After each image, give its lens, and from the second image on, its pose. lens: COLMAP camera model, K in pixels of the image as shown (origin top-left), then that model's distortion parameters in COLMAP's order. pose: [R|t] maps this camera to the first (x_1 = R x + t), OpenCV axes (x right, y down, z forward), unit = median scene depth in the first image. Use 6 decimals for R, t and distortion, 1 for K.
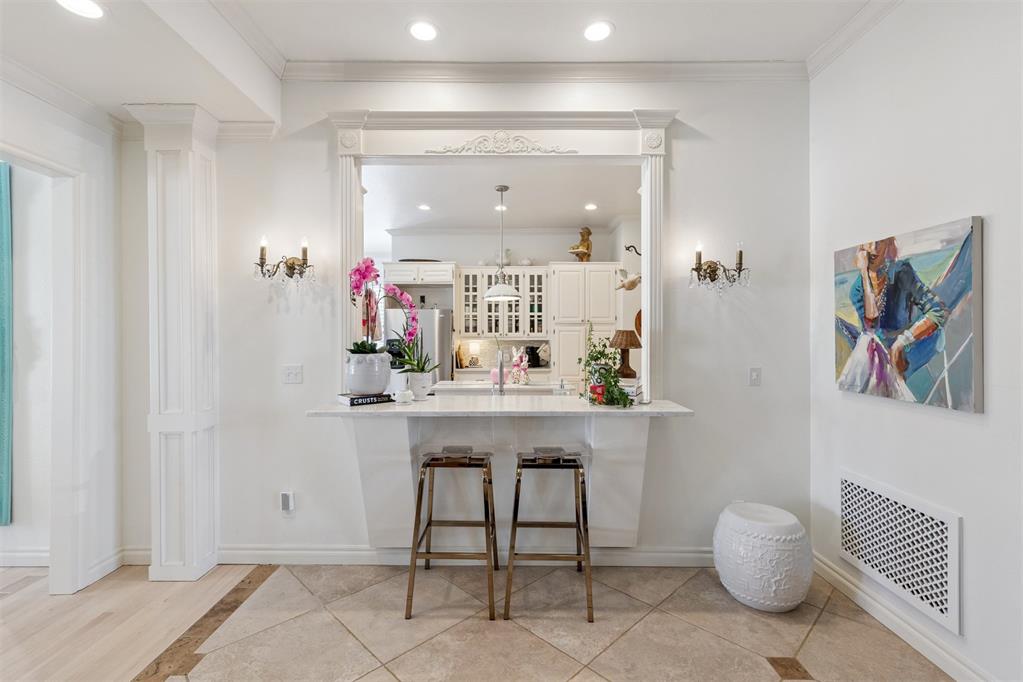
lens RADIAL K [[461.6, 0, 511.3], [0, 461.6, 336.6], [0, 0, 1]] dist [0.003978, -0.001331]
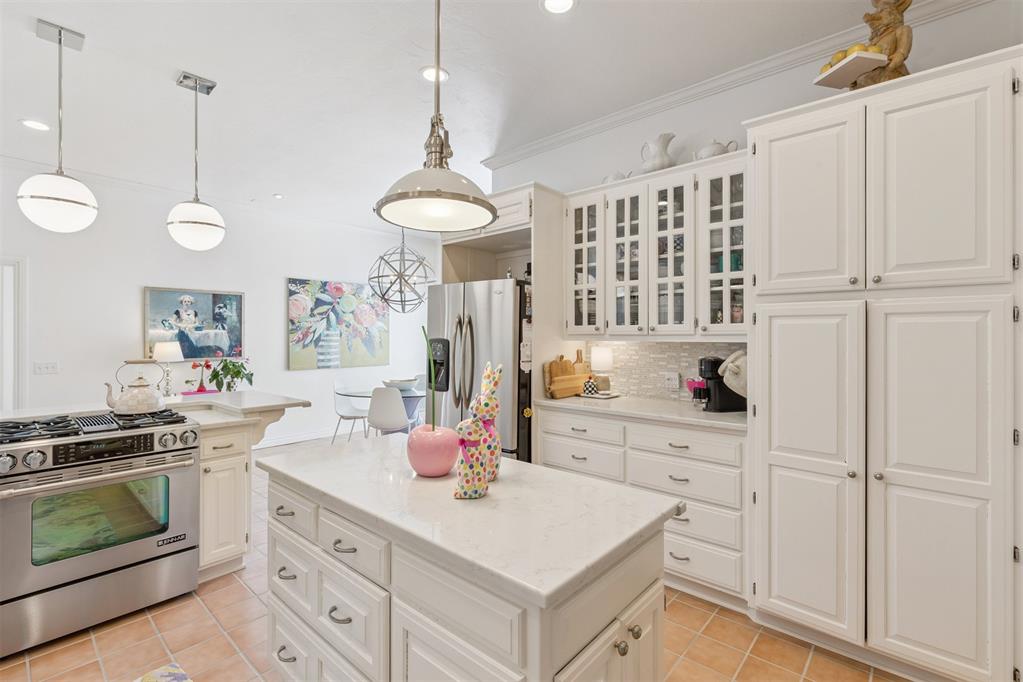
lens RADIAL K [[461.6, 0, 511.1], [0, 461.6, 335.2], [0, 0, 1]] dist [0.003978, -0.001331]
pose [[0.751629, 0.000847, -0.659585, 0.174946], [0.001047, 0.999996, 0.002478, 0.000067], [0.659585, -0.002553, 0.751626, 0.583616]]
